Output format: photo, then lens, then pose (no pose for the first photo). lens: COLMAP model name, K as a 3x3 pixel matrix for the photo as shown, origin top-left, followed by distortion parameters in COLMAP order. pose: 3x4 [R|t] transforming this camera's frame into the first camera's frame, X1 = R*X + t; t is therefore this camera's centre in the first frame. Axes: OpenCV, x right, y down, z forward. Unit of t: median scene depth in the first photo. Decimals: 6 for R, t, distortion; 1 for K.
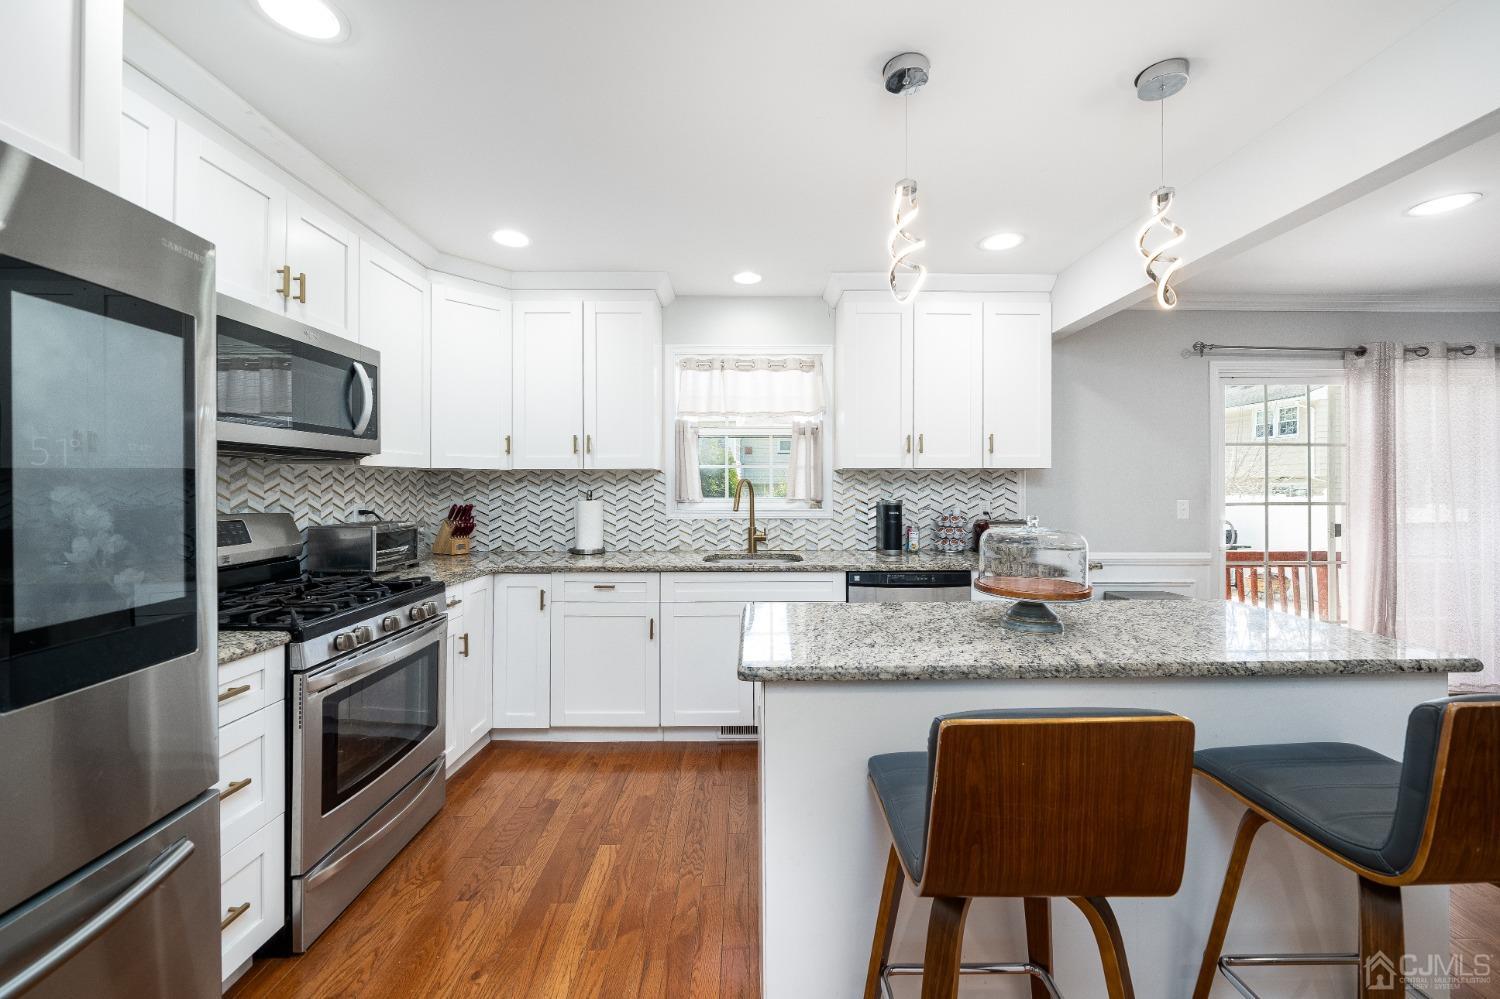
lens RADIAL K [[583.0, 0, 749.5], [0, 583.0, 476.3], [0, 0, 1]] dist [-0.098194, 0.000013]
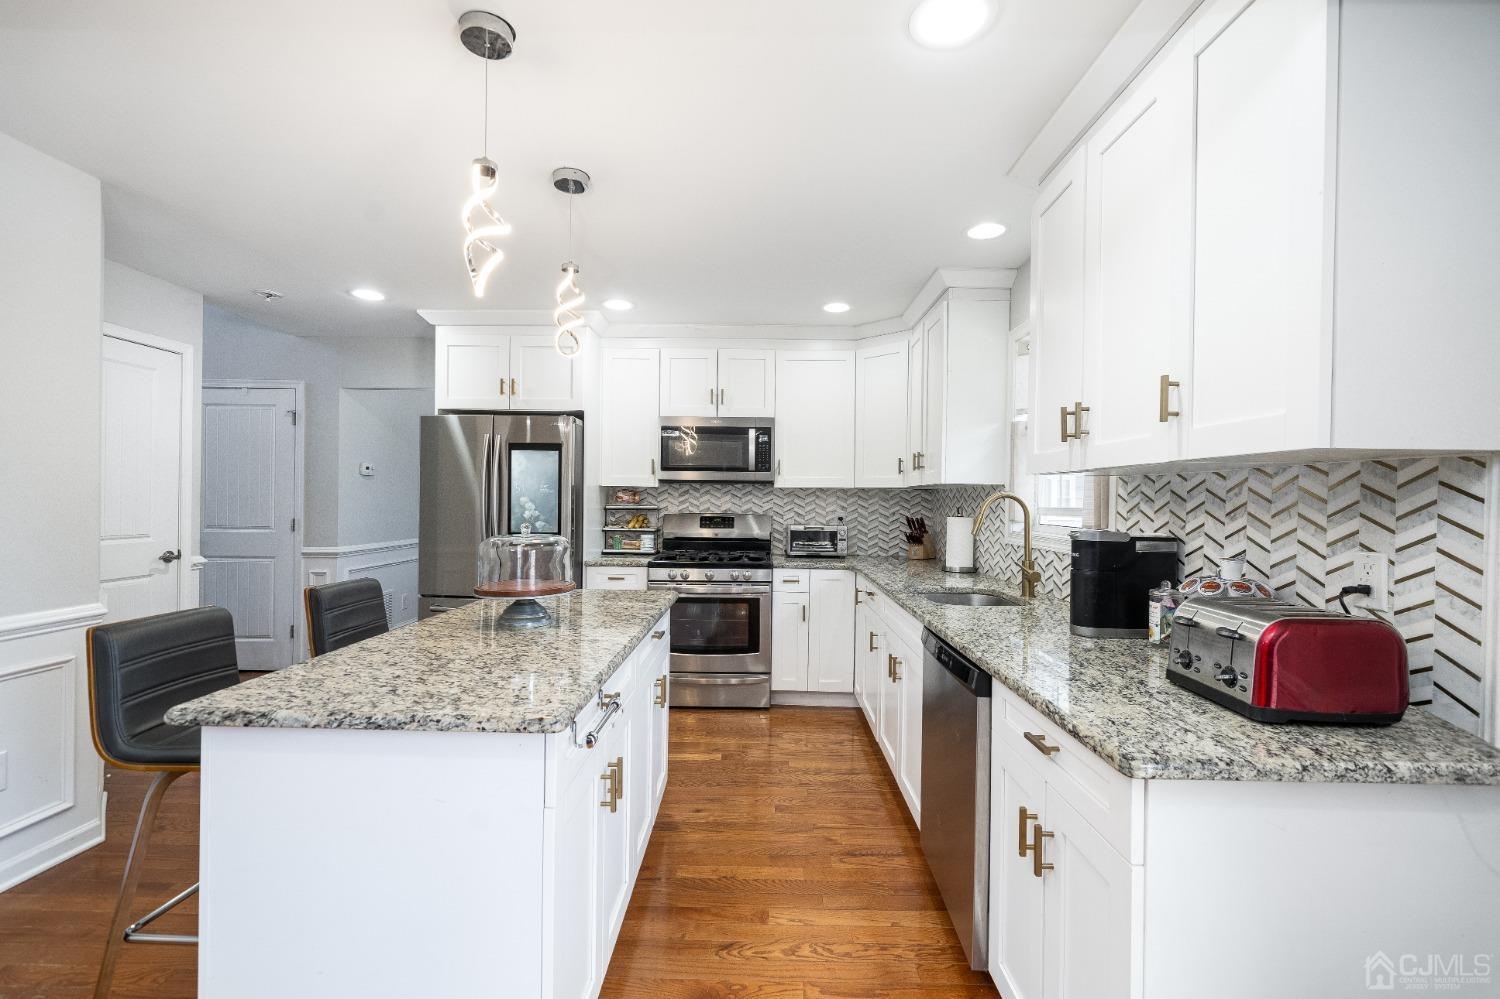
lens RADIAL K [[618.9, 0, 750.0], [0, 618.9, 499.5], [0, 0, 1]] dist [-0.000103, 0.000009]
pose [[-0.028606, 0.000676, -0.999591, 0.943360], [0.004306, 0.999991, 0.000553, 0.012027], [0.999582, -0.004288, -0.028608, 0.793441]]
